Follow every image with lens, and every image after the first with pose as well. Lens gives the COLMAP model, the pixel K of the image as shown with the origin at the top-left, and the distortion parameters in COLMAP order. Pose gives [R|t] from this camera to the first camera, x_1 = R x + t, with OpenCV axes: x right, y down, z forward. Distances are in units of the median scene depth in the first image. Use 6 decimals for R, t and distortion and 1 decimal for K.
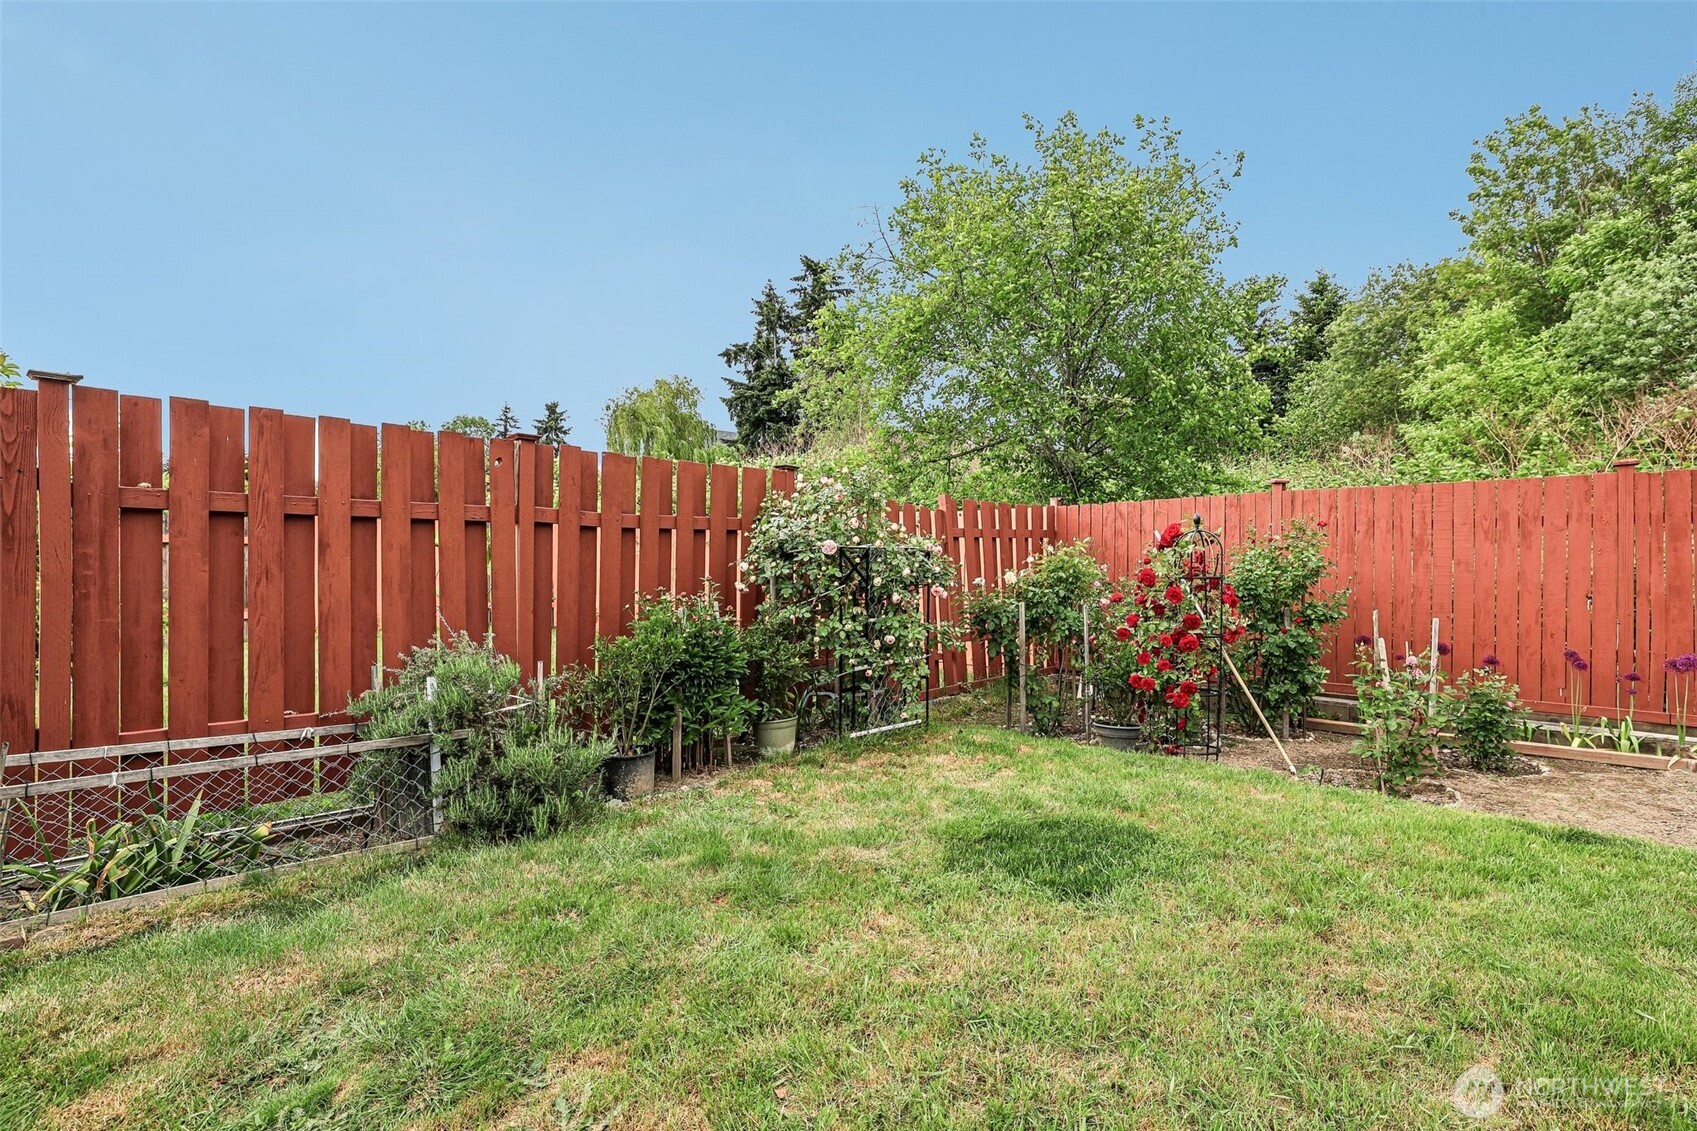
lens RADIAL K [[836.5, 0, 859.3], [0, 836.5, 572.6], [0, 0, 1]] dist [-0.003352, 0.000304]
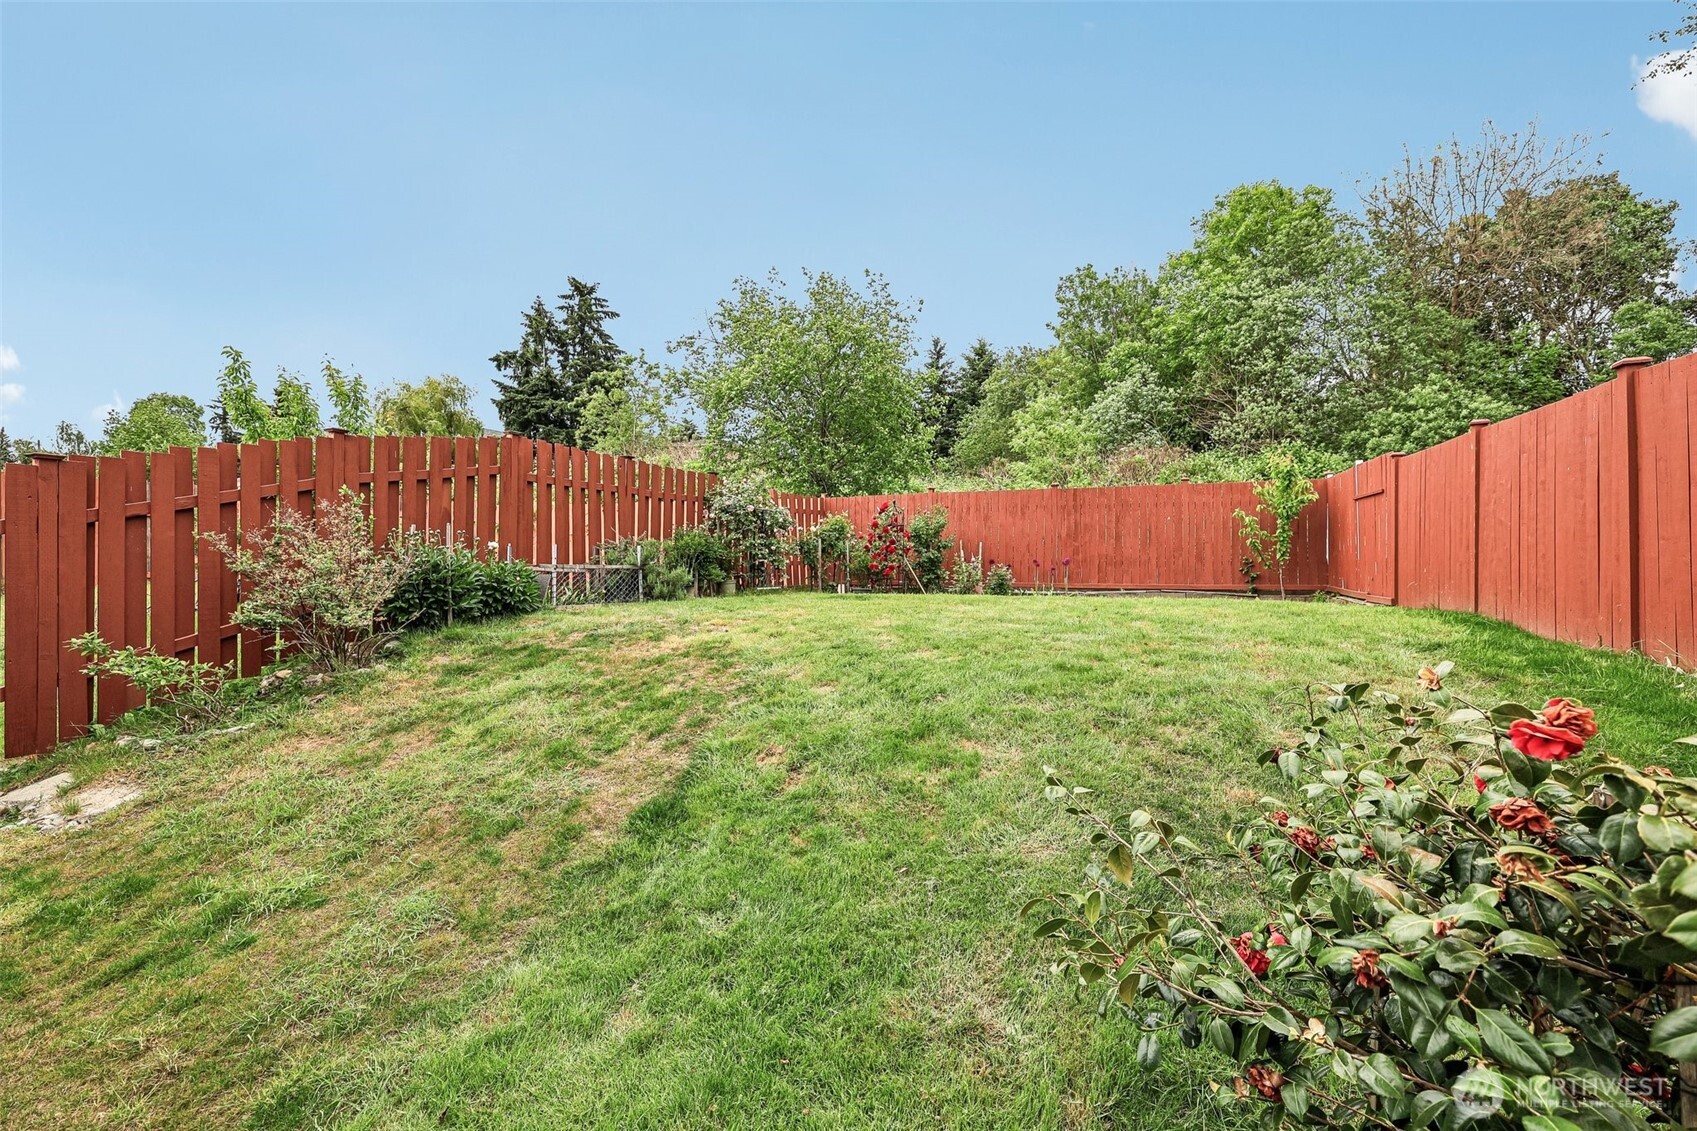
lens RADIAL K [[738.9, 0, 852.1], [0, 738.9, 551.3], [0, 0, 1]] dist [-0.010297, 0.001097]
pose [[0.948331, 0.007422, 0.317197, -0.063173], [-0.001450, 0.999817, -0.019060, 0.019515], [-0.317280, 0.017615, 0.948168, -0.160096]]
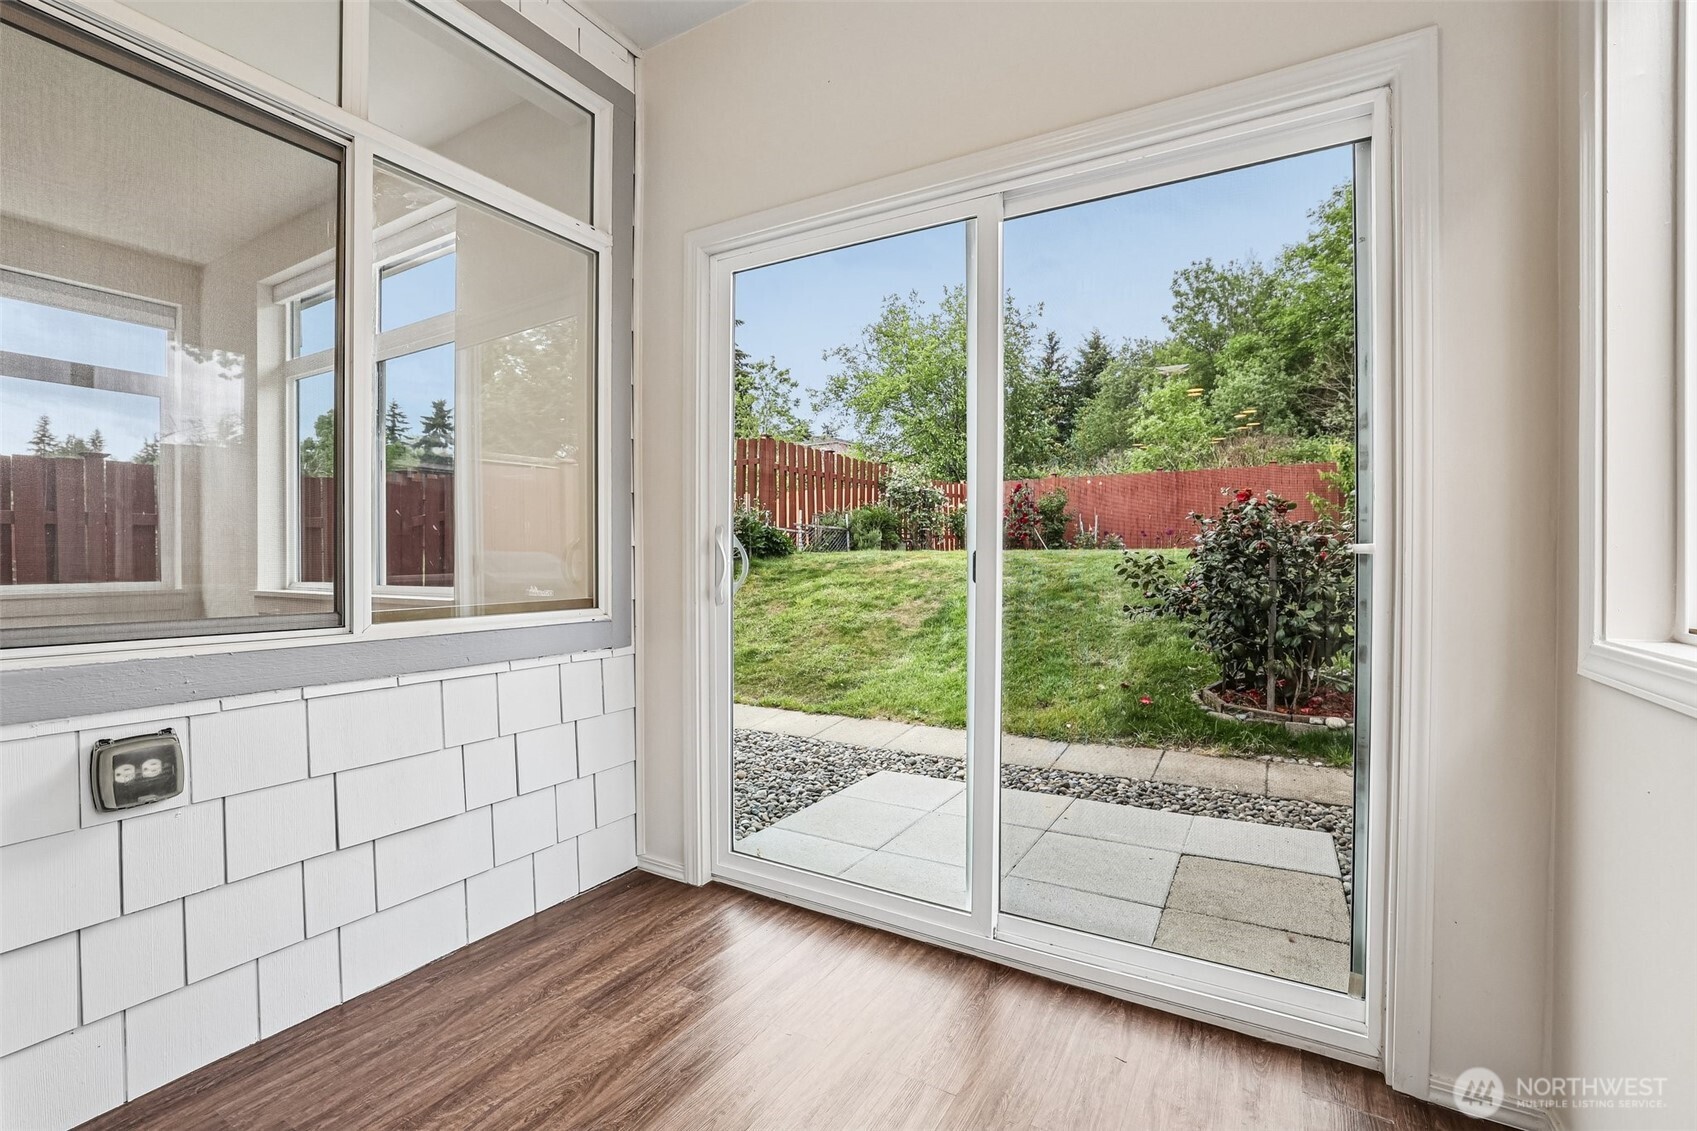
lens RADIAL K [[738.9, 0, 859.4], [0, 738.9, 561.7], [0, 0, 1]] dist [-0.010297, 0.001097]
pose [[0.982656, 0.000020, 0.185439, -0.113028], [0.000195, 0.999999, -0.001140, 0.036560], [-0.185439, 0.001157, 0.982655, -0.249735]]
